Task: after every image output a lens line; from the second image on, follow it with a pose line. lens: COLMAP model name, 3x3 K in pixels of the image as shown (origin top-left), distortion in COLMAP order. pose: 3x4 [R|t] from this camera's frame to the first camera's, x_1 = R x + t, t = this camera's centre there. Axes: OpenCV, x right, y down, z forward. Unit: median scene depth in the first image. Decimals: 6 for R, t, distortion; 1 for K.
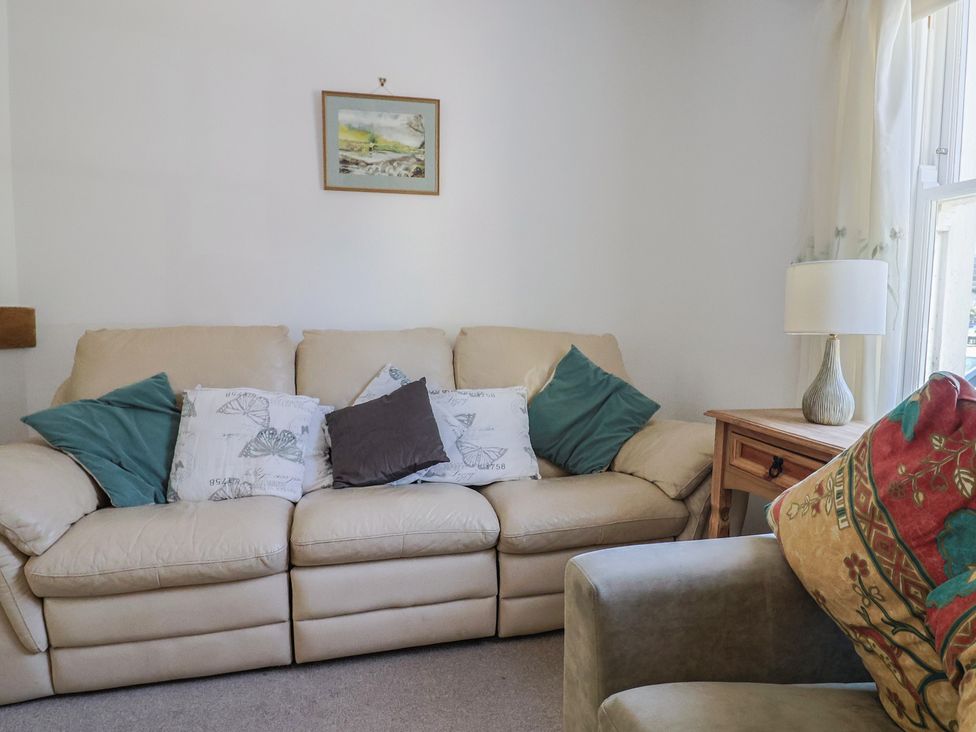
lens RADIAL K [[637.7, 0, 500.0], [0, 637.7, 371.3], [0, 0, 1]] dist [-0.000053, -0.005668]
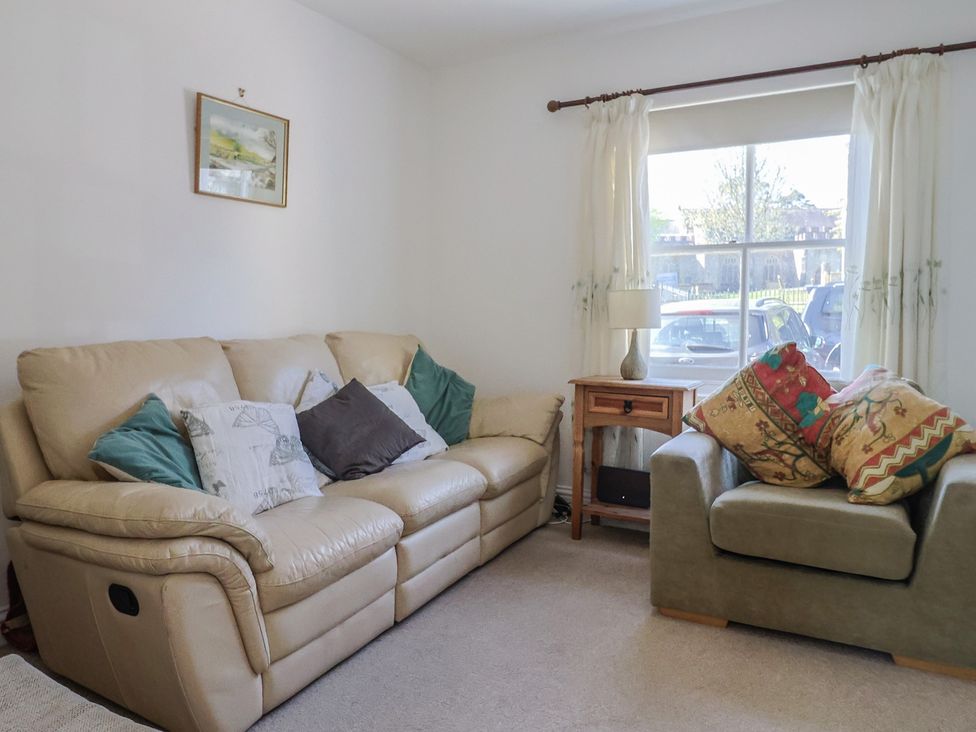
lens RADIAL K [[712.6, 0, 489.1], [0, 712.6, 349.8], [0, 0, 1]] dist [-0.000600, -0.001267]
pose [[0.673853, -0.048529, 0.737270, -1.012824], [0.075381, 0.997149, -0.003262, -0.020878], [-0.735010, 0.057775, 0.675590, -0.031537]]
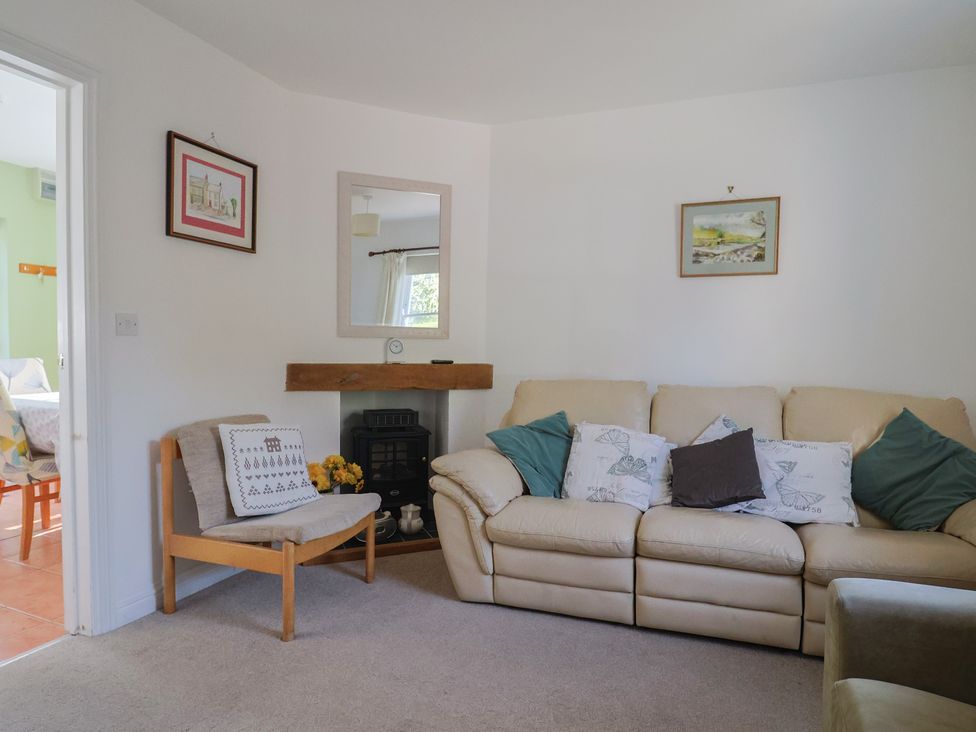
lens RADIAL K [[585.4, 0, 495.5], [0, 585.4, 368.6], [0, 0, 1]] dist [-0.005213, -0.005854]
pose [[0.824752, 0.023750, -0.564996, 0.123455], [-0.060064, 0.997145, -0.045762, -0.026367], [0.562296, 0.071678, 0.823824, -0.247530]]
